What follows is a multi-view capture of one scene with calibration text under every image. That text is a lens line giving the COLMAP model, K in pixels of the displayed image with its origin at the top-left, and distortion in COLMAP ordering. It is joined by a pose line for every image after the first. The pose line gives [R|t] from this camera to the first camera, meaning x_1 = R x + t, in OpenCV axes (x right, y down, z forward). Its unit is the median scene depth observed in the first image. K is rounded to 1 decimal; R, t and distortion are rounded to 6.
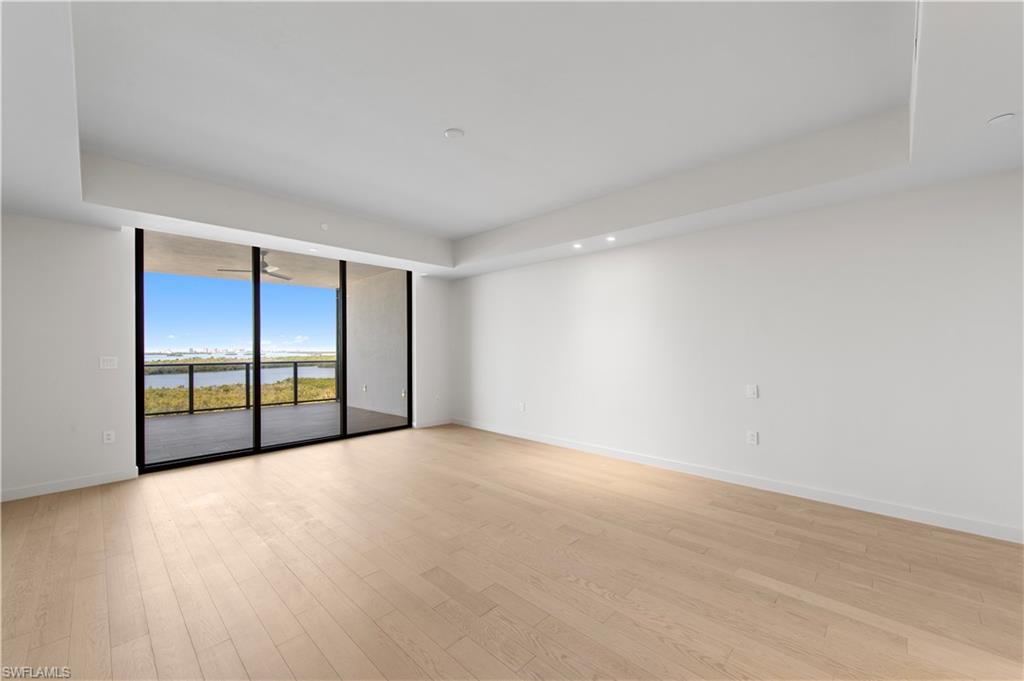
lens RADIAL K [[402.1, 0, 512.6], [0, 402.1, 342.6], [0, 0, 1]] dist [0.004269, 0.000041]
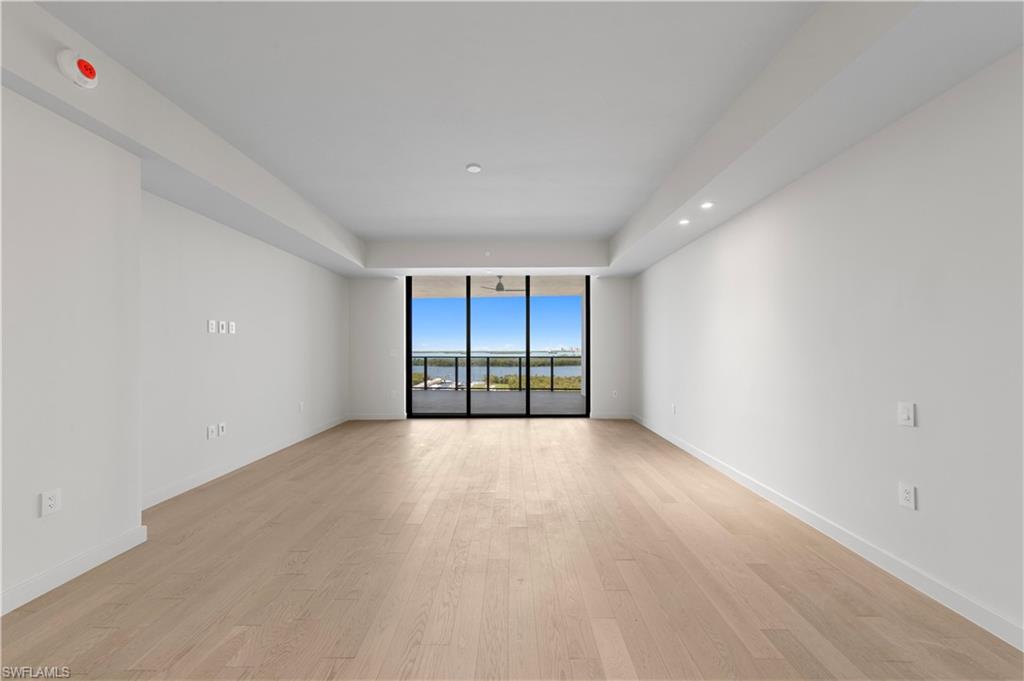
lens RADIAL K [[383.7, 0, 511.5], [0, 383.7, 343.6], [0, 0, 1]] dist [0.002625, 0.000052]
pose [[0.679542, -0.010517, -0.733561, 0.465365], [0.014641, 0.999893, -0.000772, 0.009889], [0.733491, -0.010215, 0.679623, 0.166512]]
